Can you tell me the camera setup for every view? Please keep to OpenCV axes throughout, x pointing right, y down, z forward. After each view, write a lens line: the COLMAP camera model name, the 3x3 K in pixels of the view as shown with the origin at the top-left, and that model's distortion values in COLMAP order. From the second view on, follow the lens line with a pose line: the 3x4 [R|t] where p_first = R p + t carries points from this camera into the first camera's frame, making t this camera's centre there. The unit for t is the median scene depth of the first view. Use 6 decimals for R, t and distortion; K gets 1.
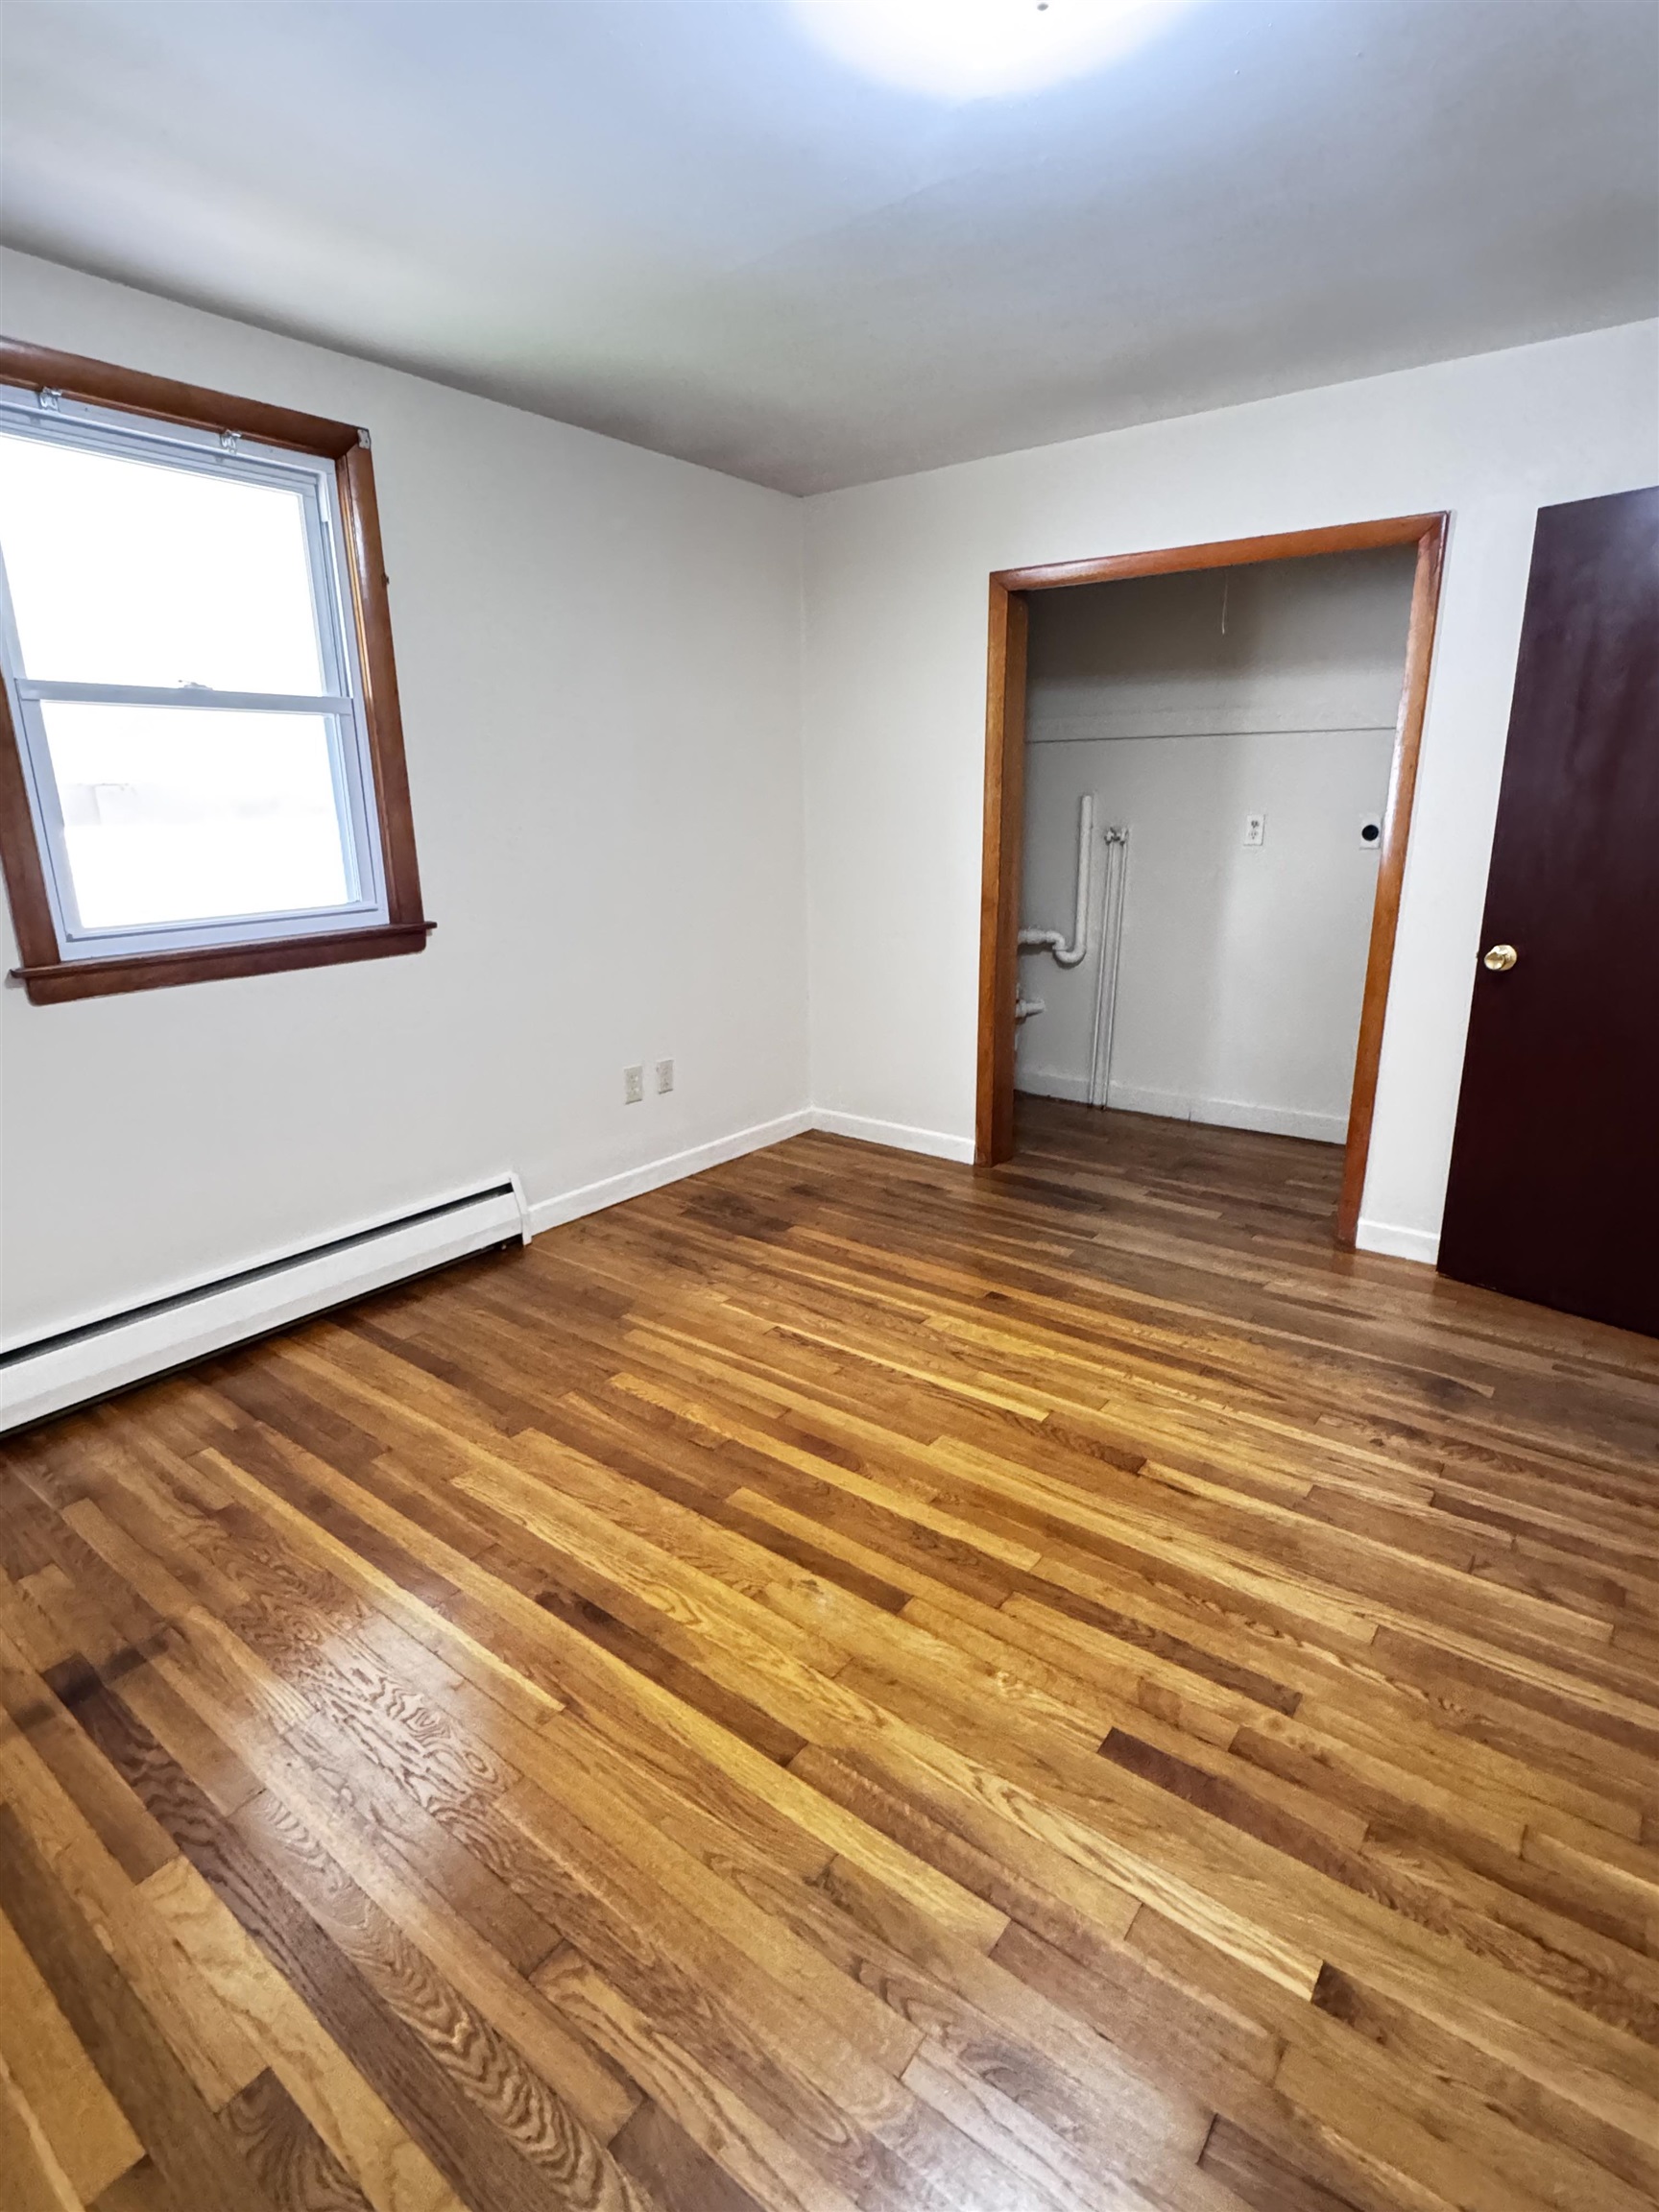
lens RADIAL K [[1104.2, 0, 821.6], [0, 1104.2, 1108.3], [0, 0, 1]] dist [-0.003462, 0.004883]
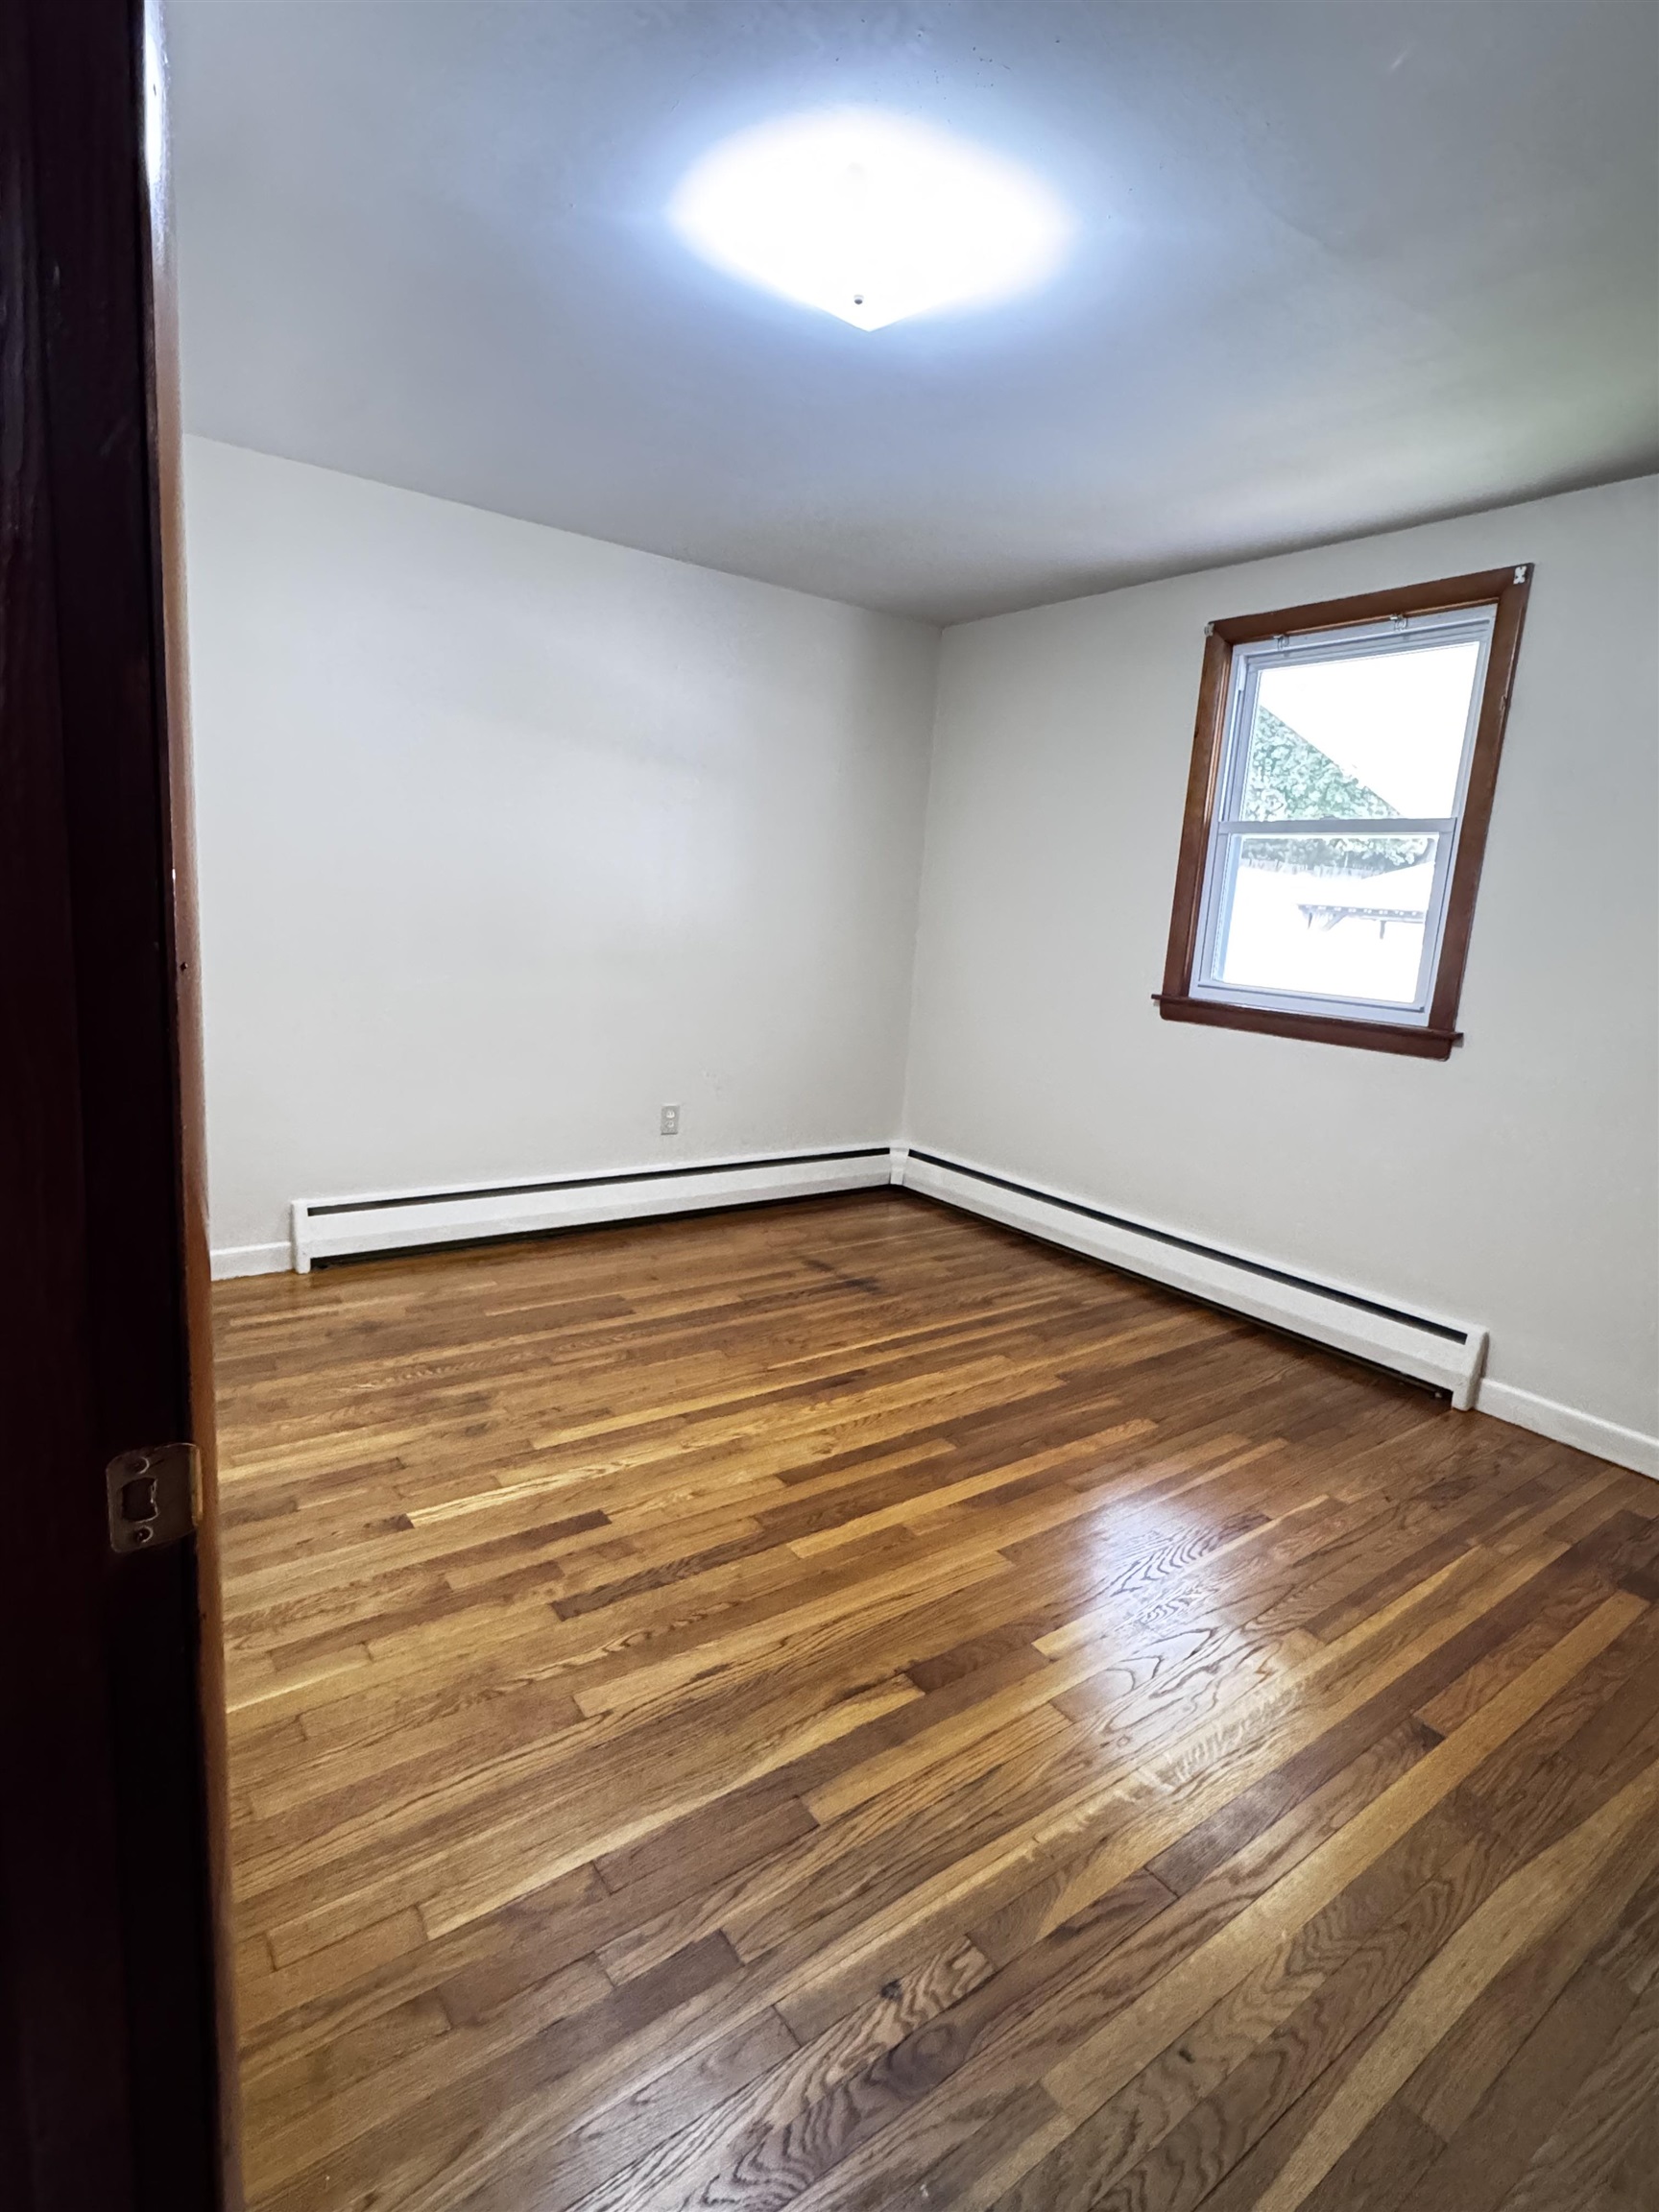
lens RADIAL K [[1104.2, 0, 820.2], [0, 1104.2, 1100.0], [0, 0, 1]] dist [-0.003462, 0.004883]
pose [[-0.280149, 0.166905, -0.945336, 1.086467], [-0.321973, 0.911389, 0.256327, -0.266391], [0.904351, 0.376182, -0.201586, 1.027287]]
